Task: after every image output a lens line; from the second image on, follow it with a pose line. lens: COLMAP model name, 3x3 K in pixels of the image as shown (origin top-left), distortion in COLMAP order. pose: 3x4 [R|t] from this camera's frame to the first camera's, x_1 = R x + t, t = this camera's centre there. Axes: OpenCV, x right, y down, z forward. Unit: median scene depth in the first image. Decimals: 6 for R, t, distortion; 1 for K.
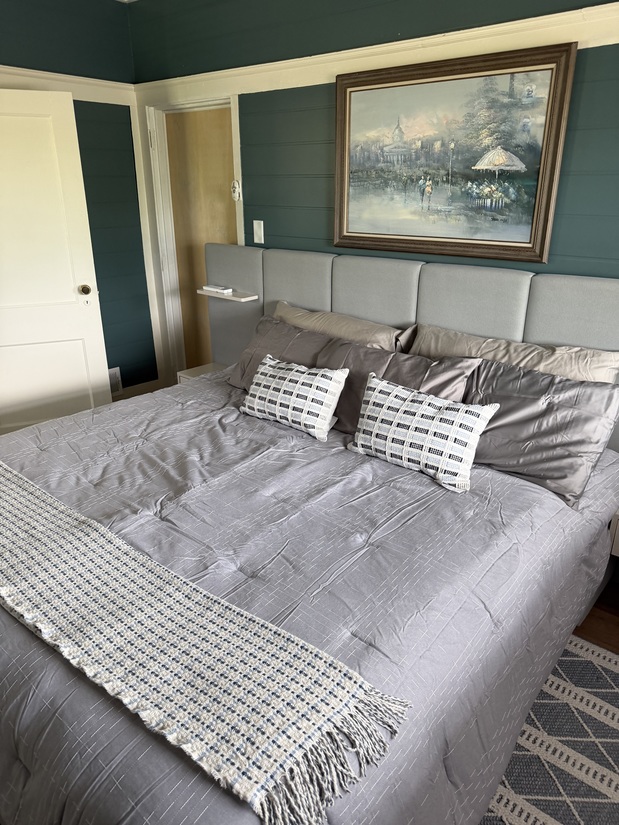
lens RADIAL K [[590.7, 0, 310.0], [0, 590.7, 405.8], [0, 0, 1]] dist [0.053253, -0.029737]
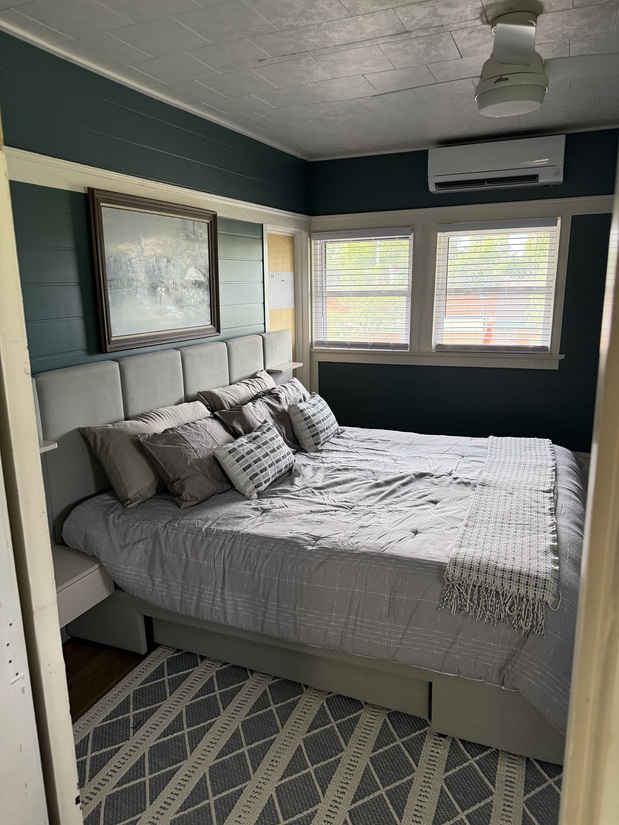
lens RADIAL K [[590.7, 0, 316.8], [0, 590.7, 419.7], [0, 0, 1]] dist [0.053253, -0.029737]
pose [[-0.323678, -0.194216, 0.926020, -1.179784], [0.374356, 0.872555, 0.313854, -0.430285], [-0.868959, 0.448249, -0.209721, 1.169292]]
